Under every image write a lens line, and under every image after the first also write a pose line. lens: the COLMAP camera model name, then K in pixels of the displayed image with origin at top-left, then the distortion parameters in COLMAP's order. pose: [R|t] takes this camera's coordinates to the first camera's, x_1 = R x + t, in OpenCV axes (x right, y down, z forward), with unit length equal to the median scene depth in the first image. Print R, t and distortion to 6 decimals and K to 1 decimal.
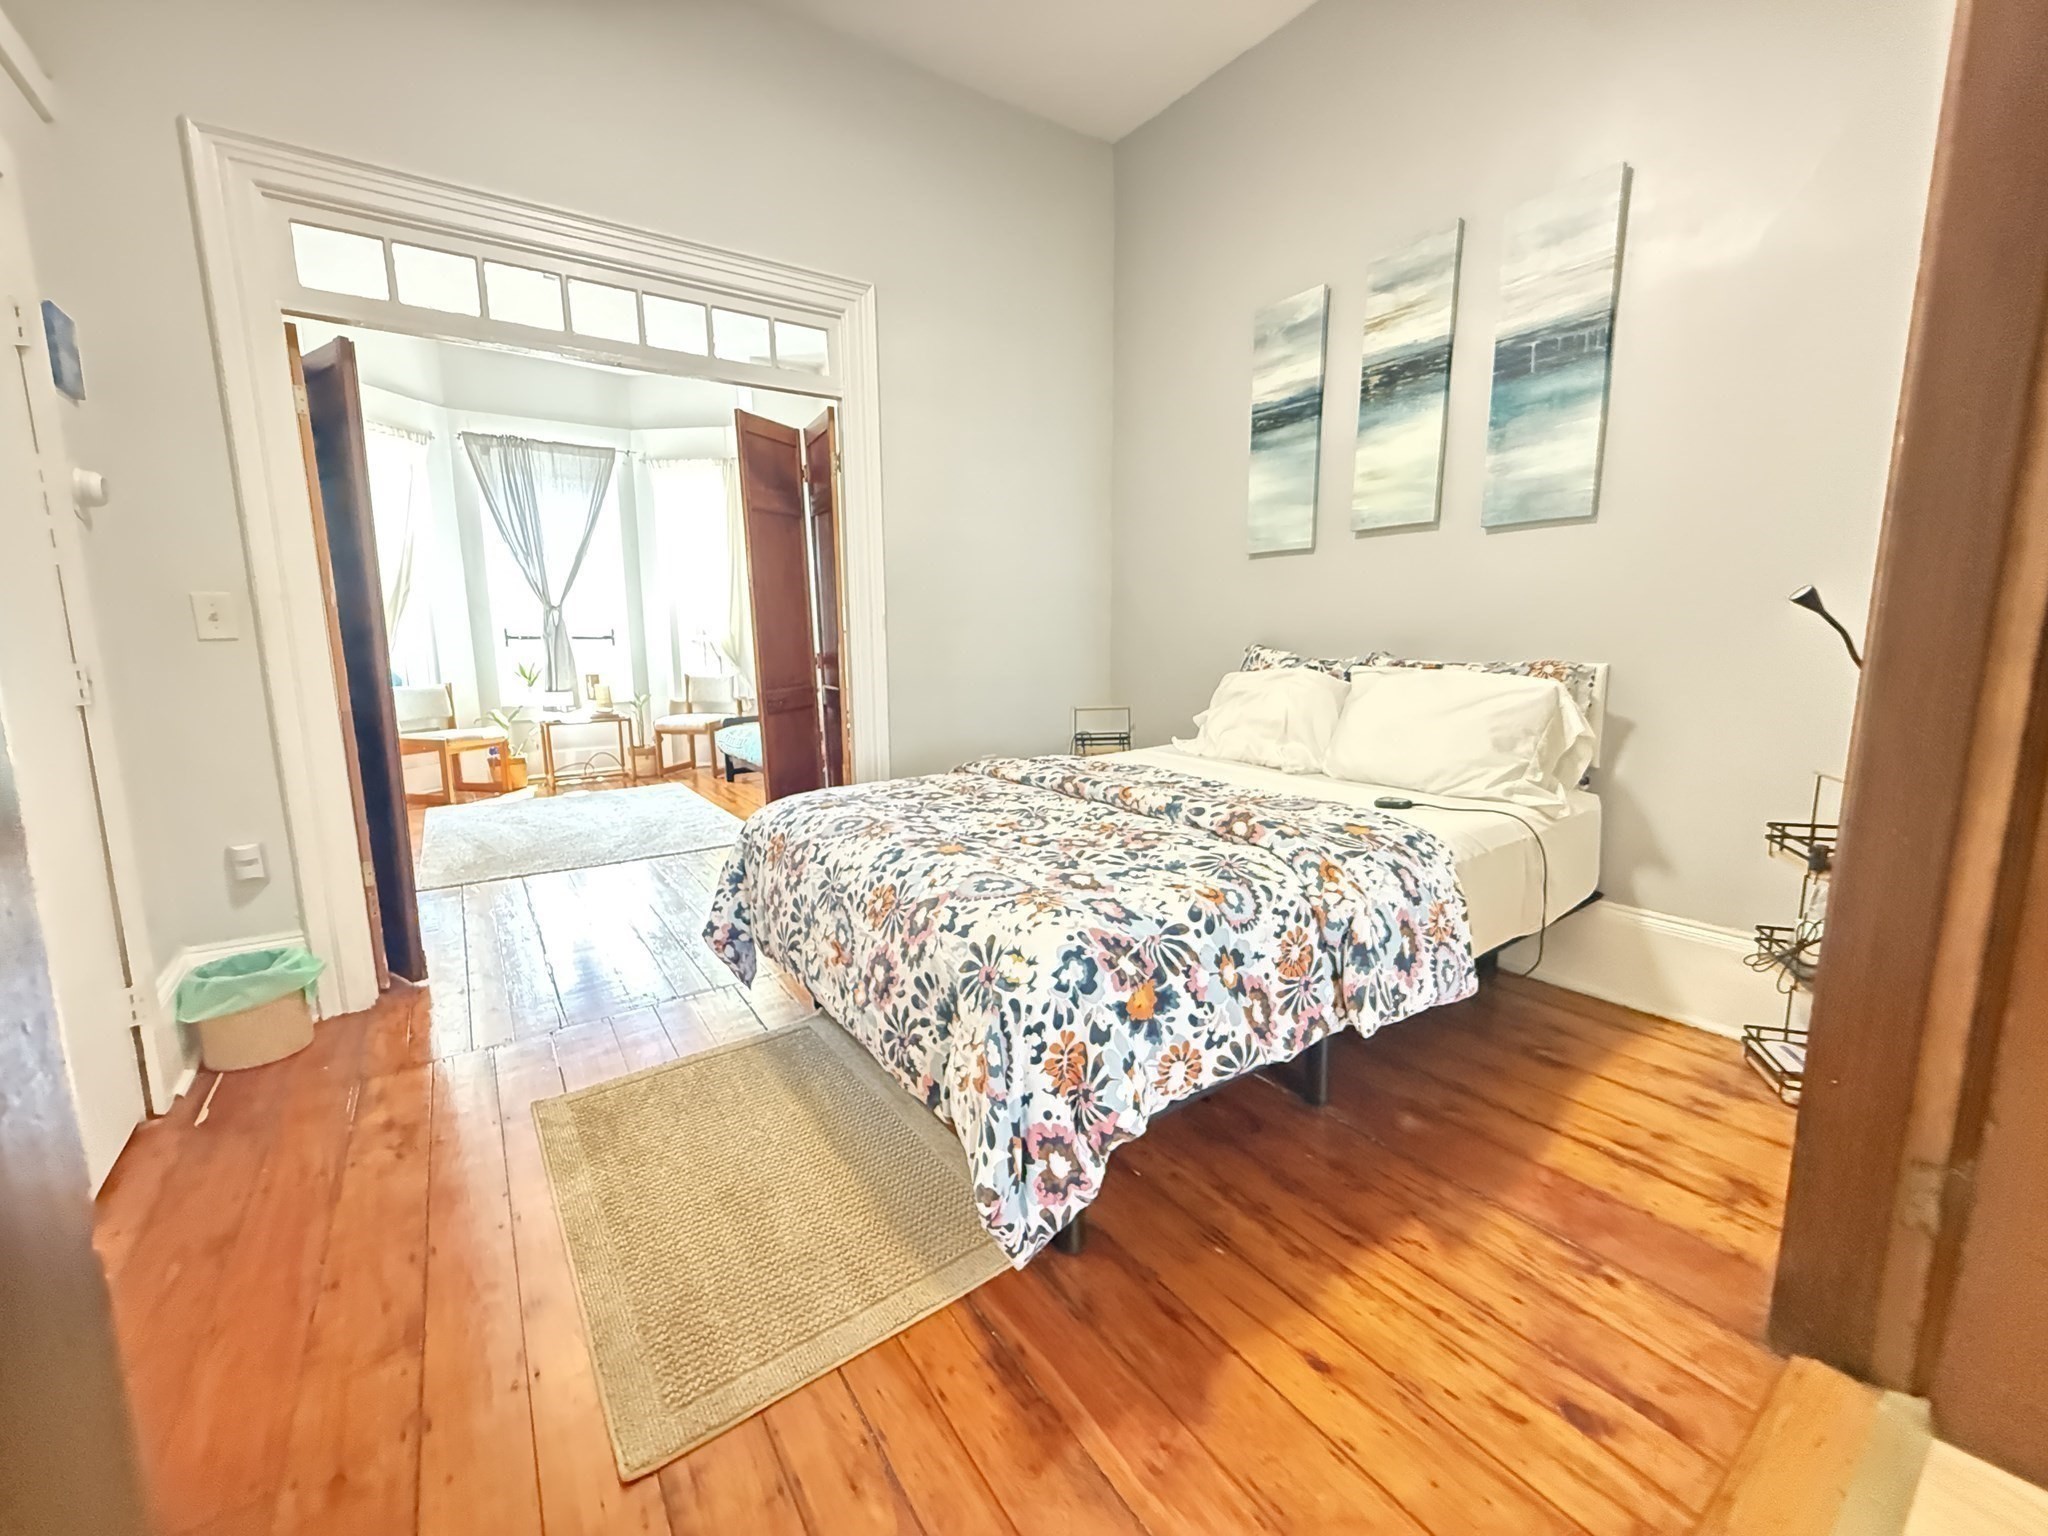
lens RADIAL K [[819.6, 0, 1018.3], [0, 819.6, 763.8], [0, 0, 1]] dist [0.000649, 0.000031]
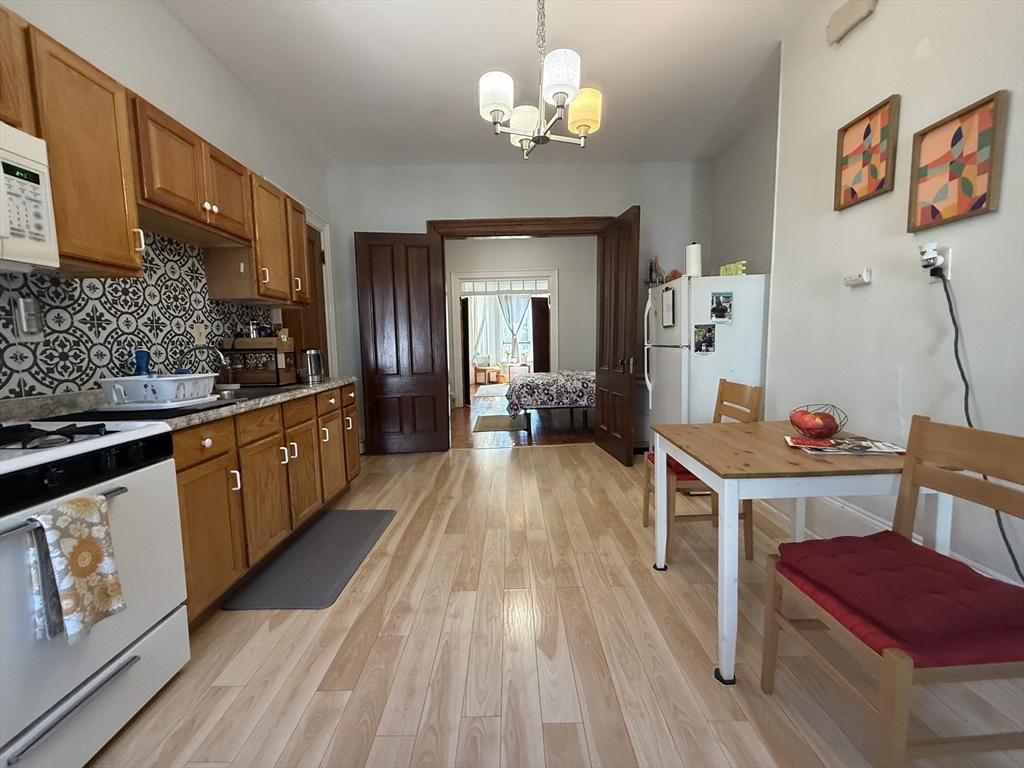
lens RADIAL K [[409.8, 0, 509.2], [0, 409.8, 381.9], [0, 0, 1]] dist [0.000649, 0.000031]
pose [[0.819551, 0.050088, -0.570813, 0.468519], [-0.077210, 0.996740, -0.023393, 0.062710], [0.567781, 0.063244, 0.820747, -0.498448]]
